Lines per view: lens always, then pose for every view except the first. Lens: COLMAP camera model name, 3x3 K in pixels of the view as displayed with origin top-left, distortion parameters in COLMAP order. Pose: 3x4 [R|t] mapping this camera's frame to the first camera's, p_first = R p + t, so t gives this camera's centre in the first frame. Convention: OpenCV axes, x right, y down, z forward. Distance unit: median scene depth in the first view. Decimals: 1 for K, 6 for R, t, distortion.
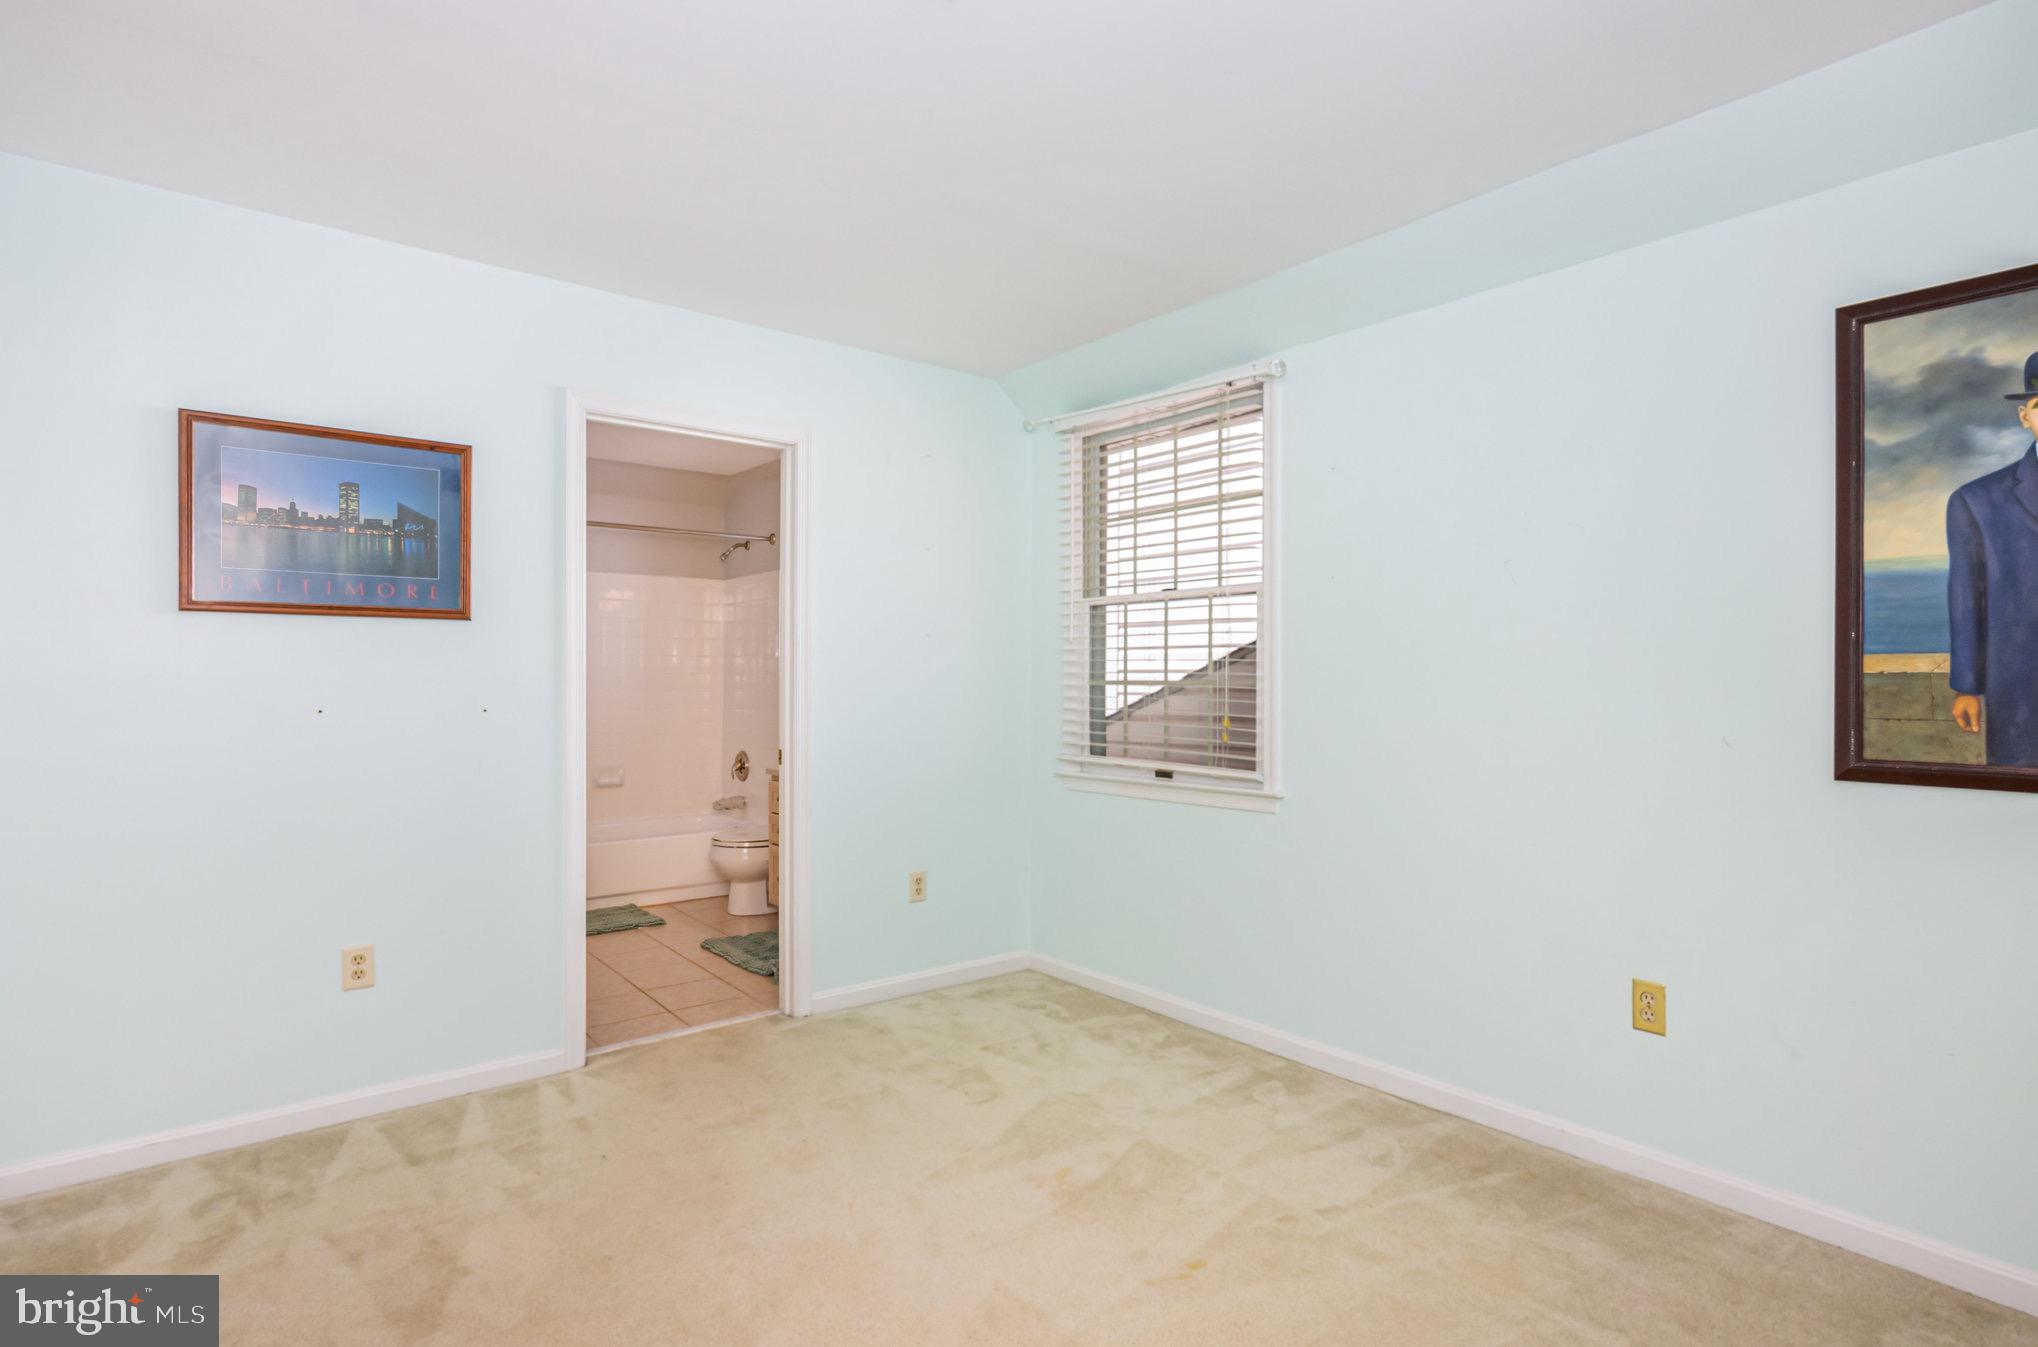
lens RADIAL K [[1025.8, 0, 1027.7], [0, 1025.8, 671.9], [0, 0, 1]] dist [-0.001527, 0.002636]
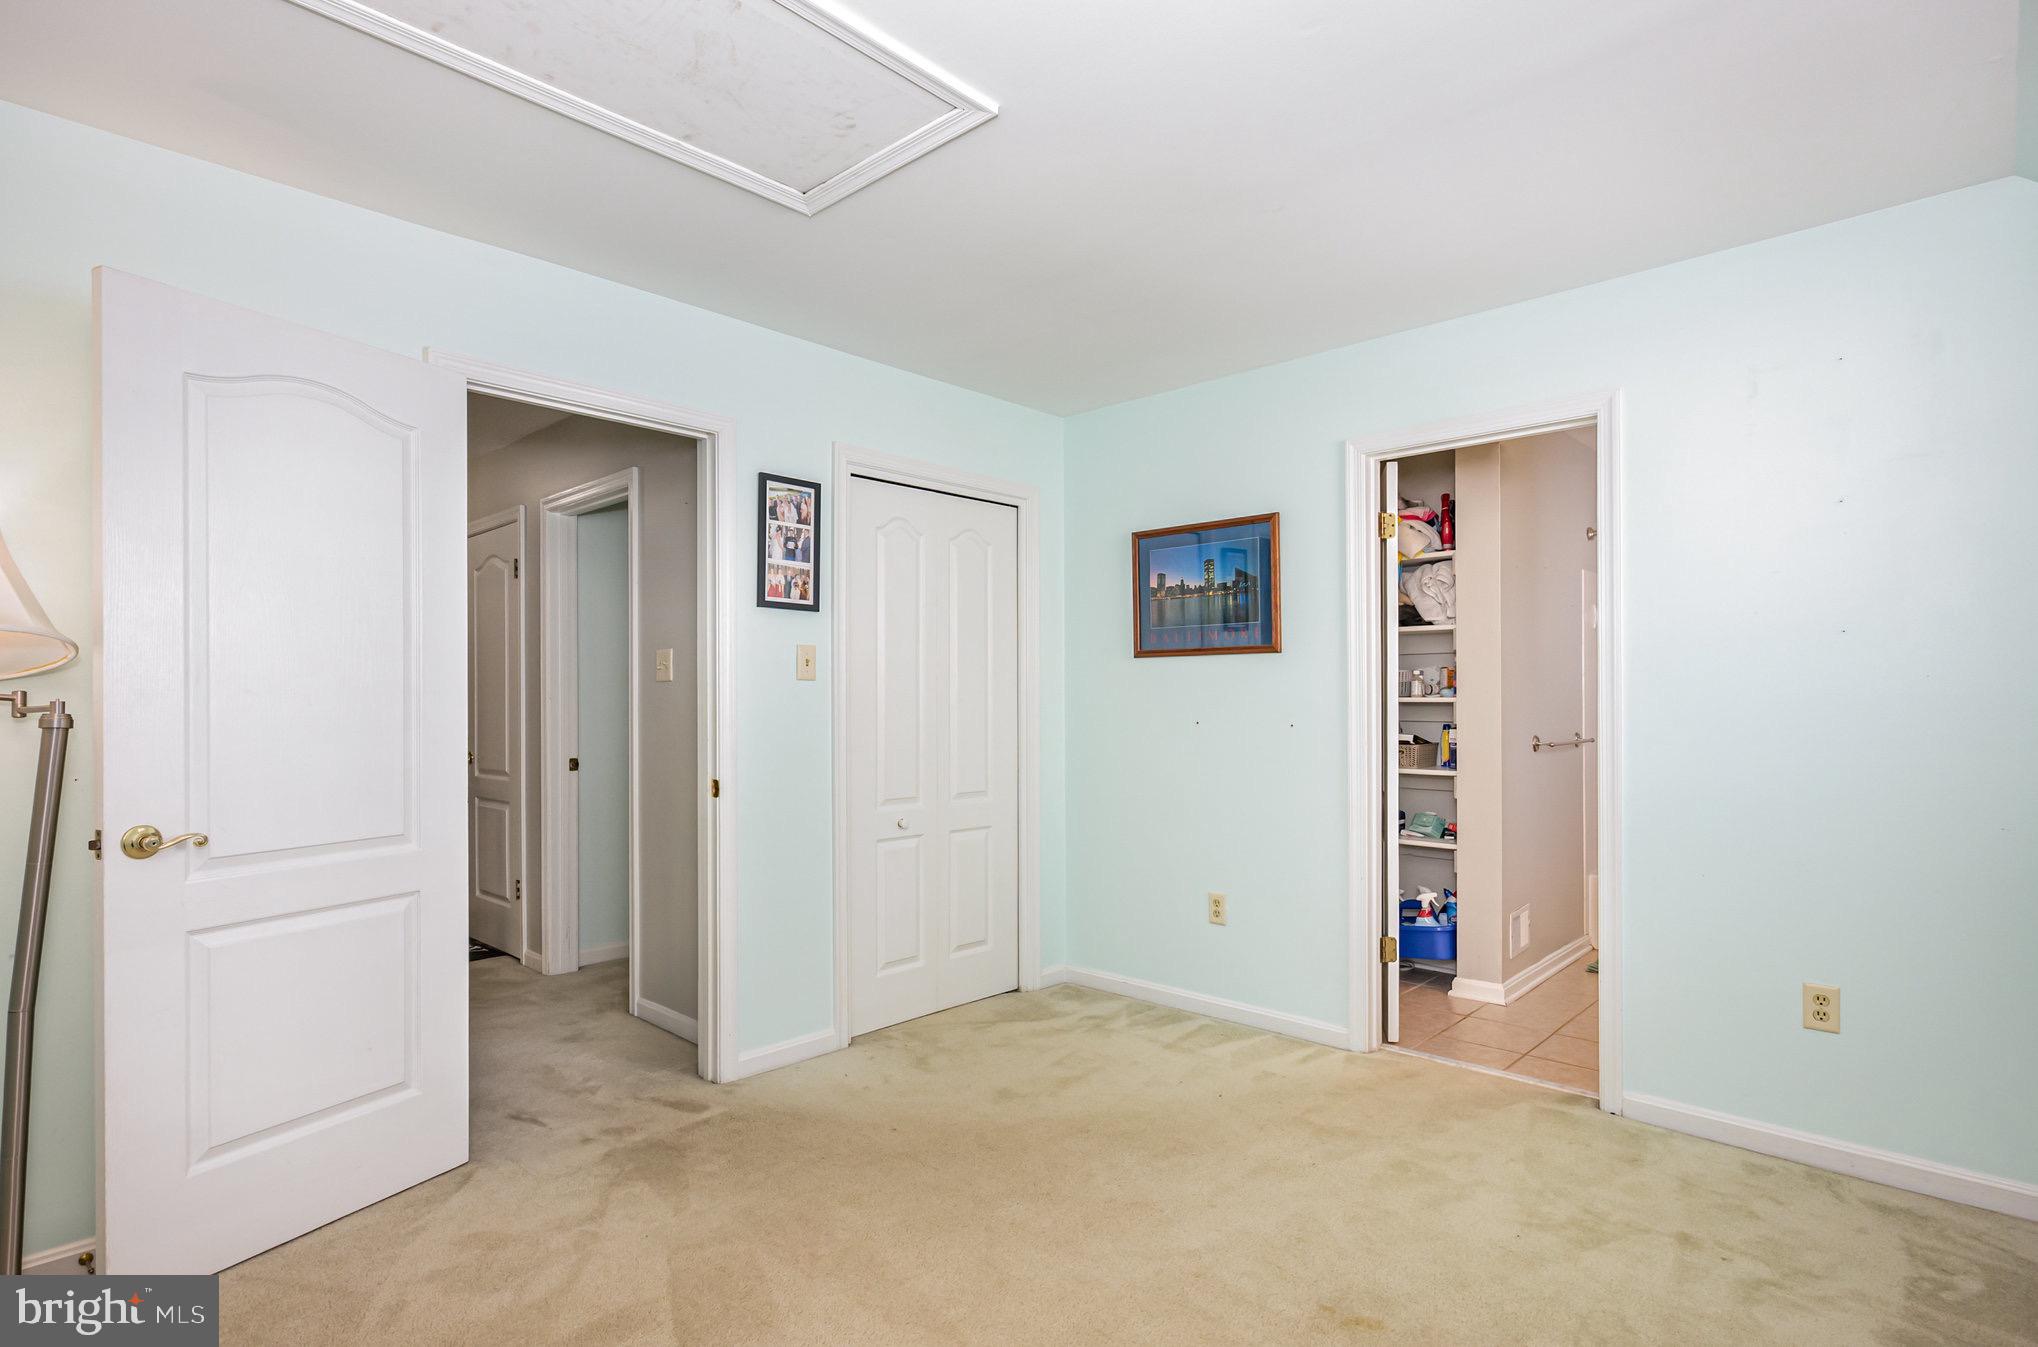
lens RADIAL K [[1025.8, 0, 1029.8], [0, 1025.8, 688.0], [0, 0, 1]] dist [-0.001527, 0.002636]
pose [[0.153653, -0.011345, -0.988060, 0.670274], [0.003756, 0.999934, -0.010898, 0.004995], [0.988118, -0.002036, 0.153685, 0.531886]]
